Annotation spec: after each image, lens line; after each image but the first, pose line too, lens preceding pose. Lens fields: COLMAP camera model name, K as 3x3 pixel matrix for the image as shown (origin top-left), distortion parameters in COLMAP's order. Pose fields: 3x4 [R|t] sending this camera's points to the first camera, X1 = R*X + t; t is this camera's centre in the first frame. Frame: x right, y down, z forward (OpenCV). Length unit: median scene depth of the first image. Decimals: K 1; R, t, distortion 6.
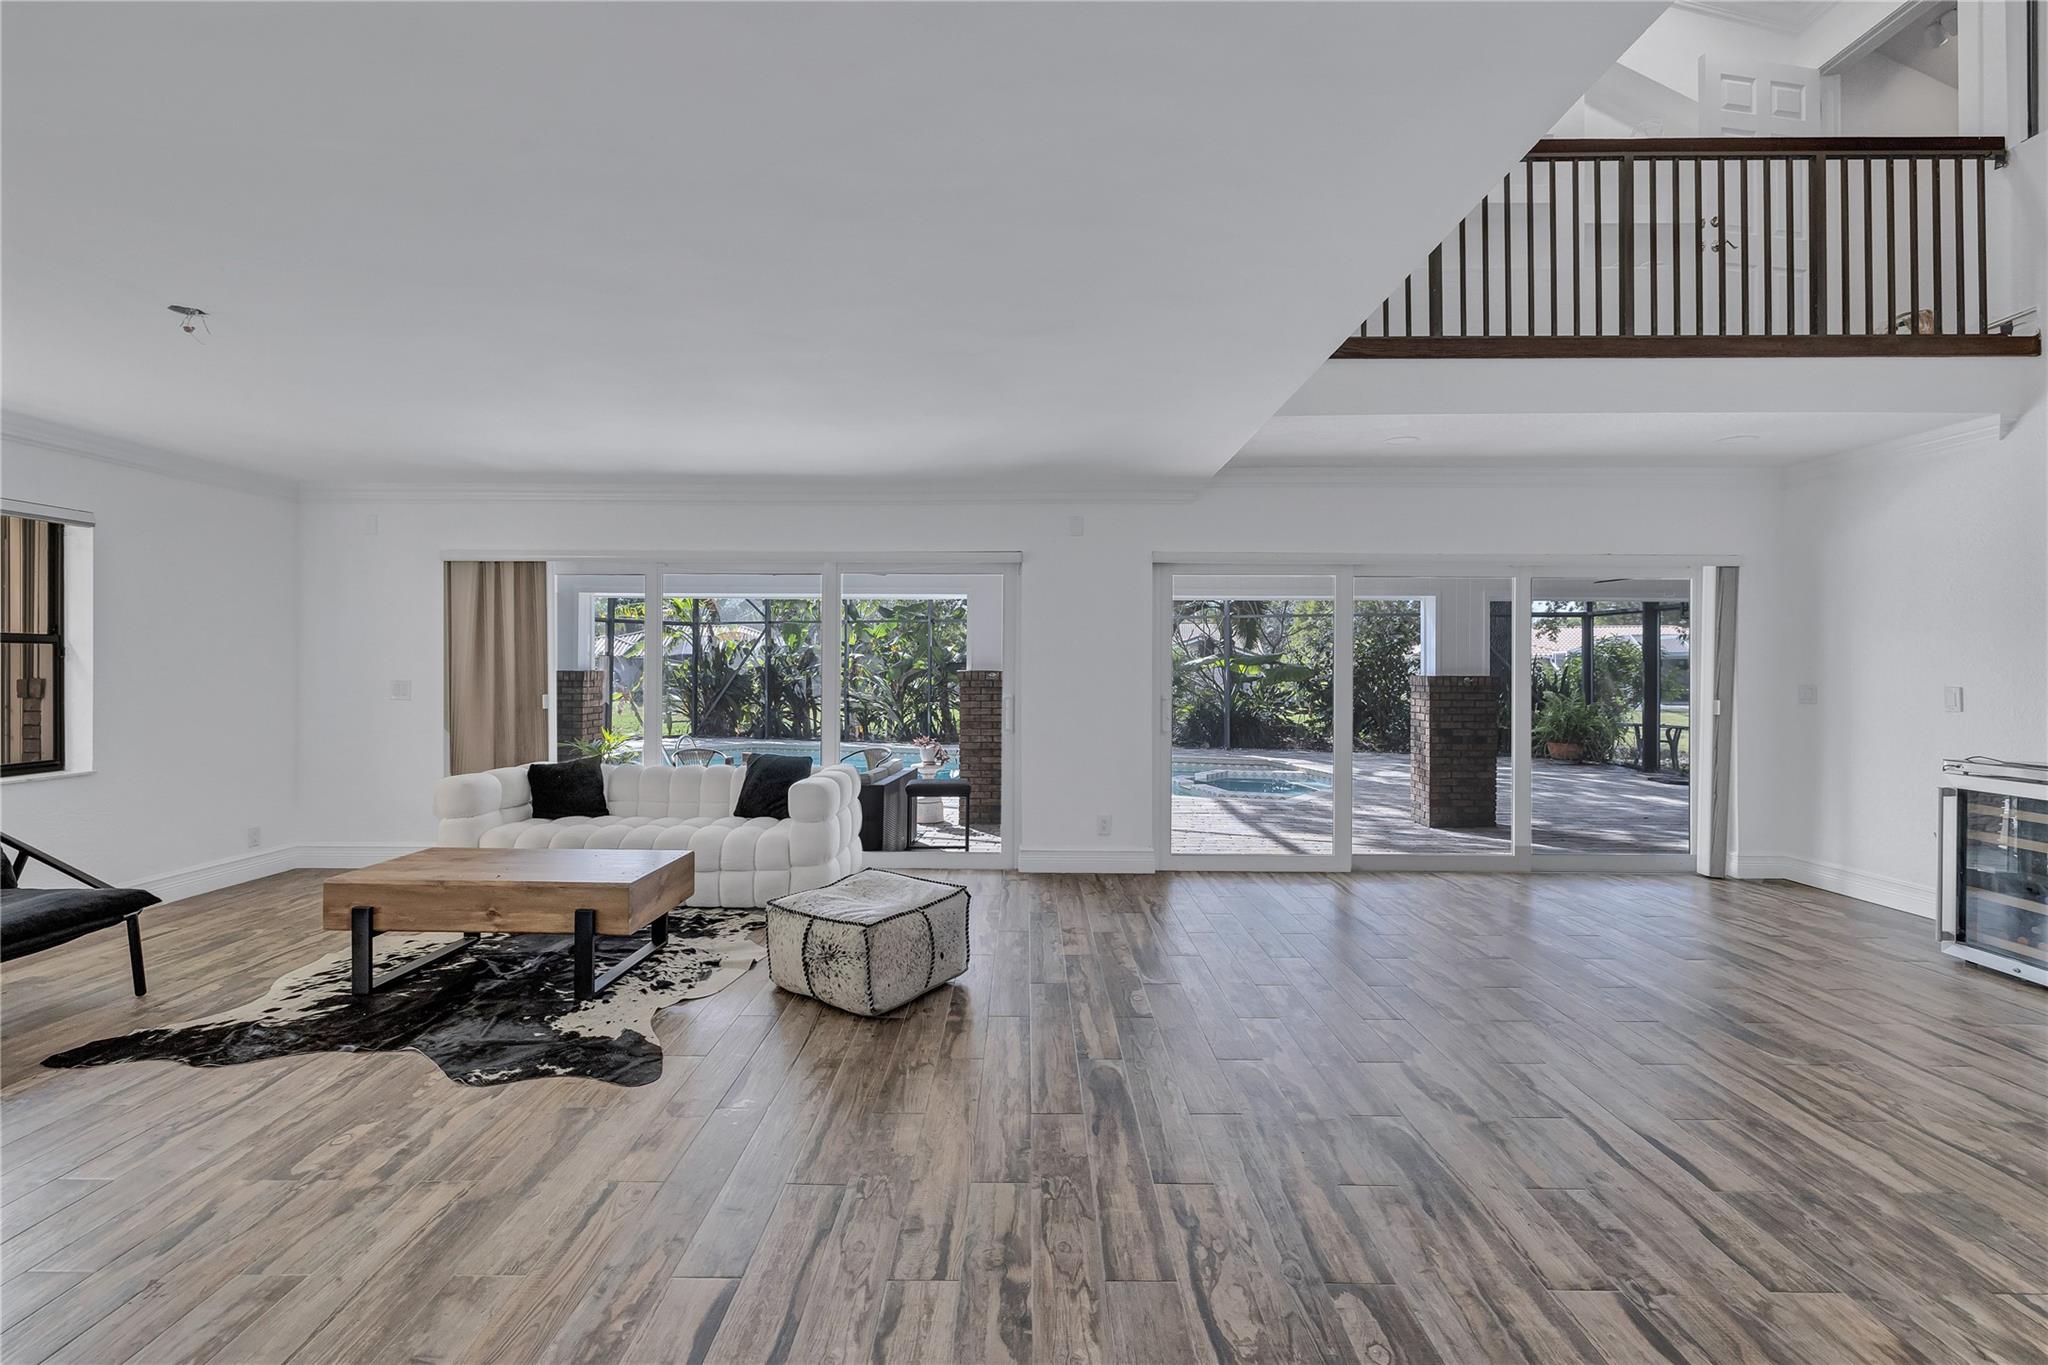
lens RADIAL K [[859.7, 0, 1017.8], [0, 859.7, 663.3], [0, 0, 1]] dist [-0.003343, 0.000367]
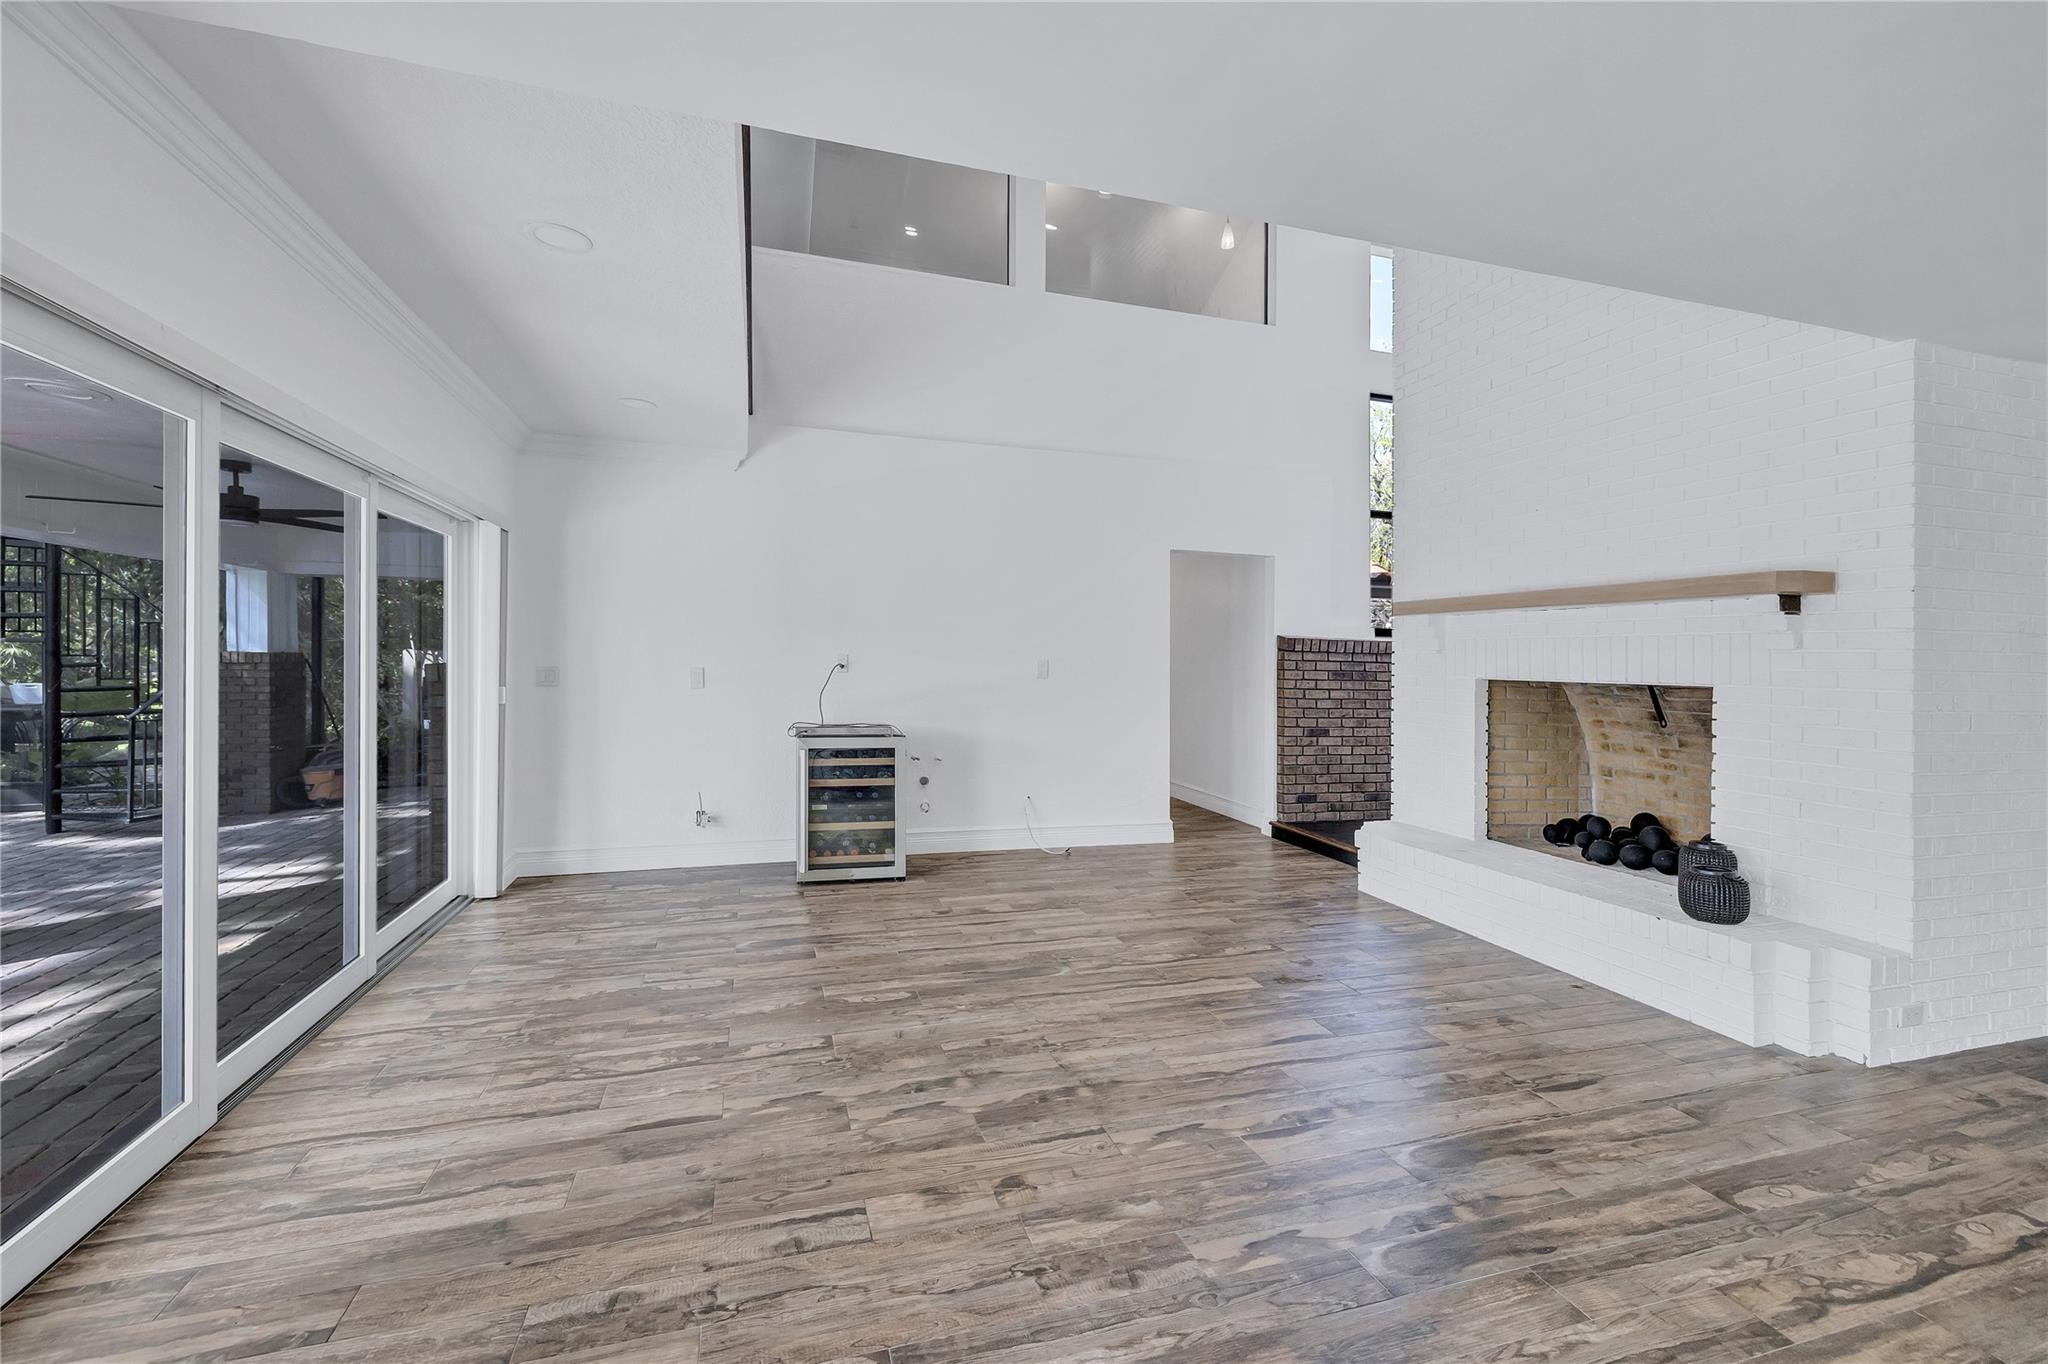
lens RADIAL K [[849.9, 0, 1024.0], [0, 849.9, 682.0], [0, 0, 1]] dist [0.000059, 0.000336]
pose [[-0.300549, -0.037388, 0.953033, -0.223798], [-0.023159, 0.999223, 0.031897, -0.000776], [-0.953485, -0.012484, -0.301181, 1.241896]]
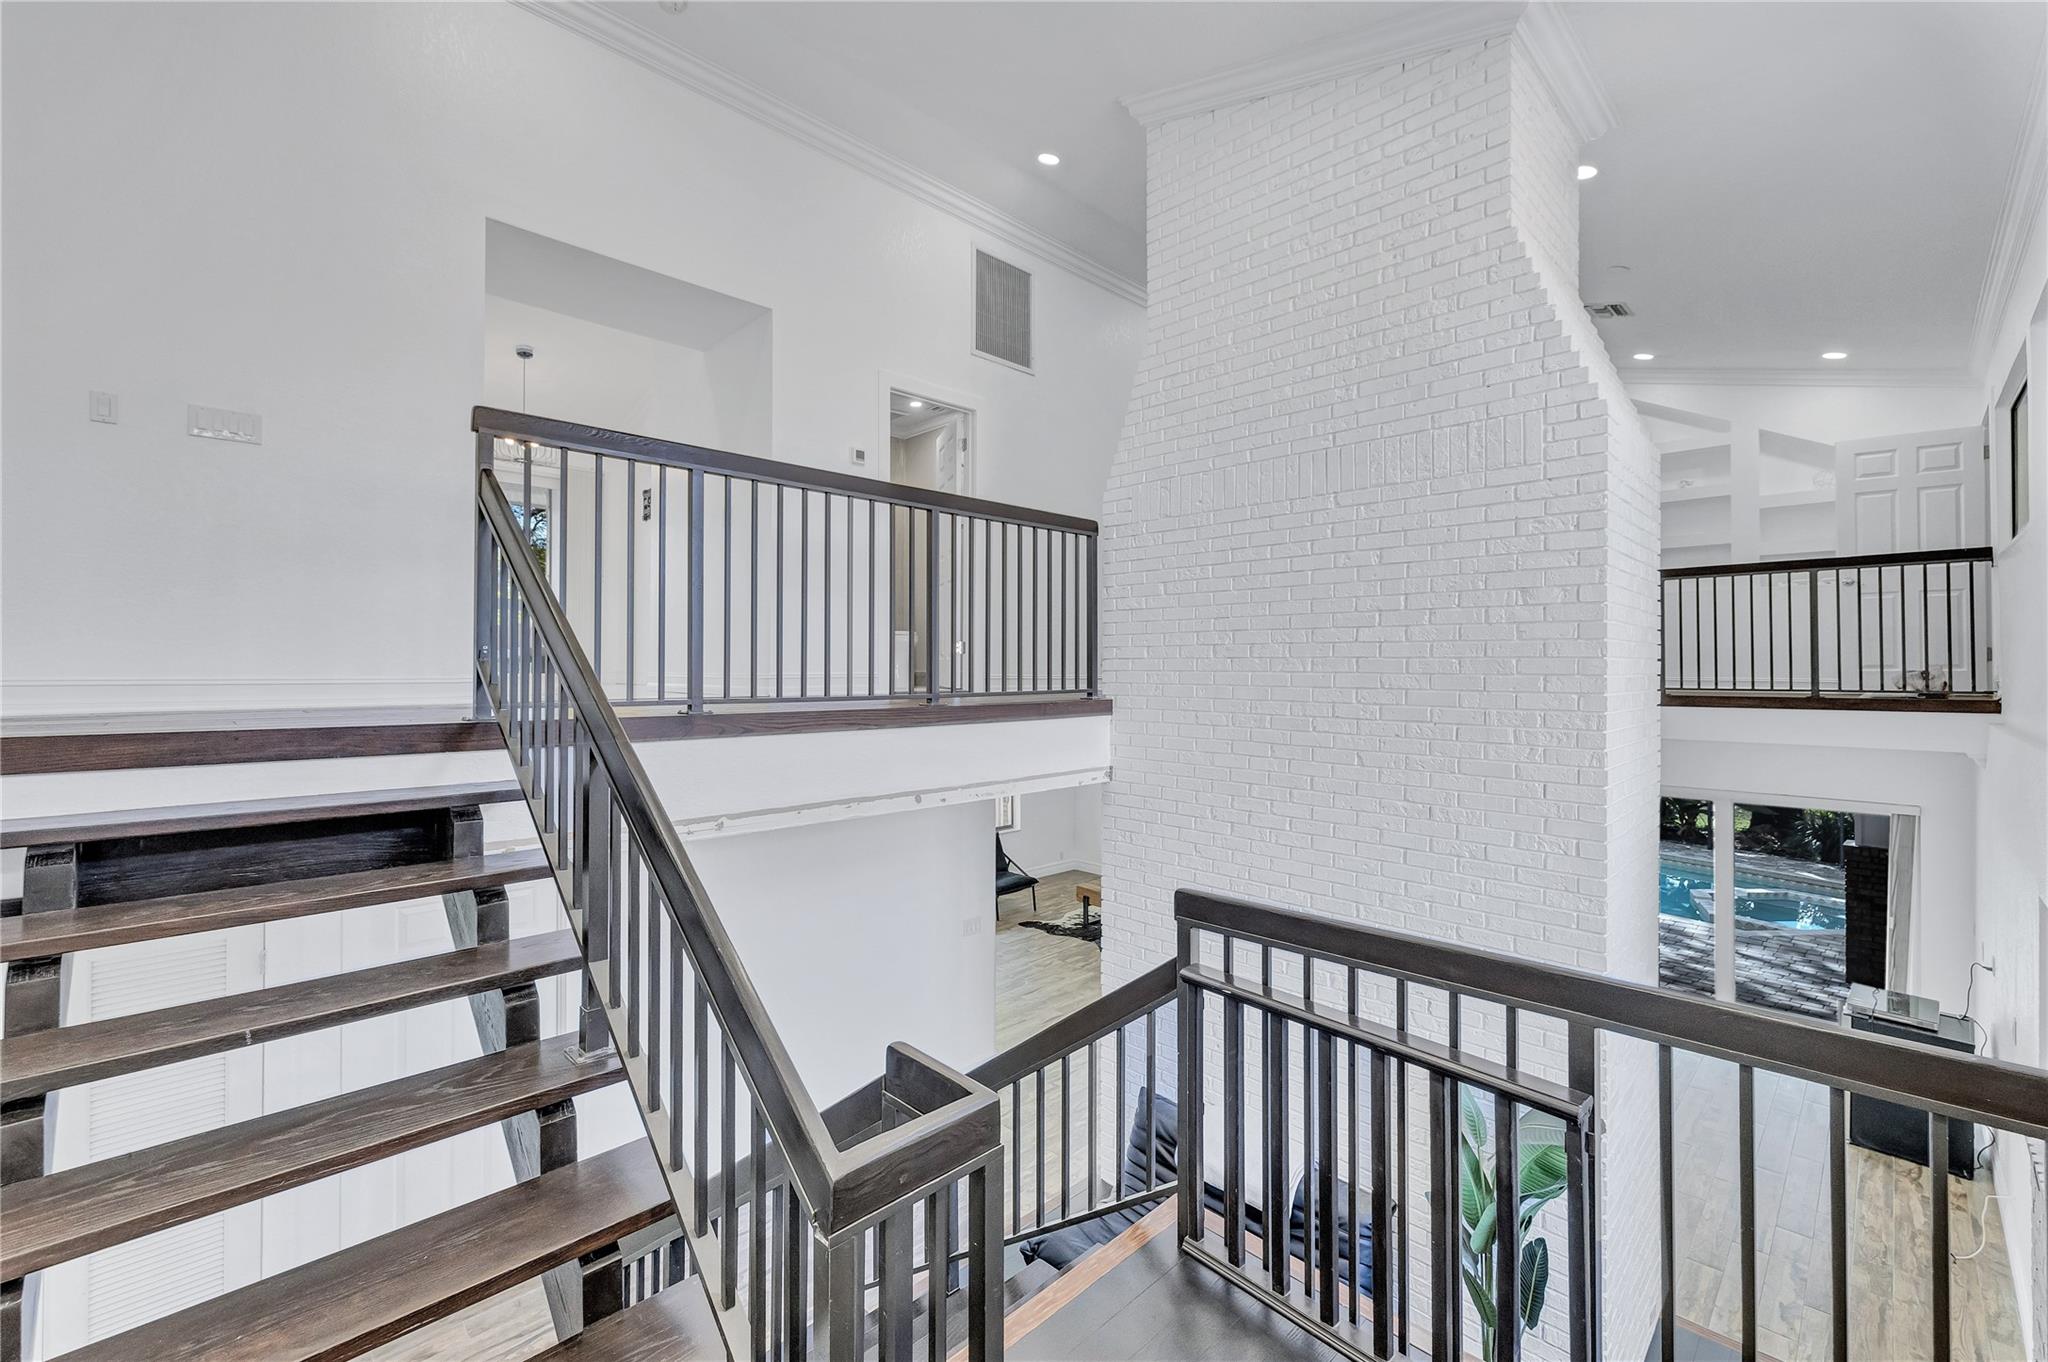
lens RADIAL K [[849.9, 0, 1024.0], [0, 849.9, 681.0], [0, 0, 1]] dist [0.000059, 0.000336]
pose [[0.706038, 0.000647, -0.708174, 1.300603], [0.003165, 0.999987, 0.004068, -0.527420], [0.708167, -0.005113, 0.706026, -1.379409]]
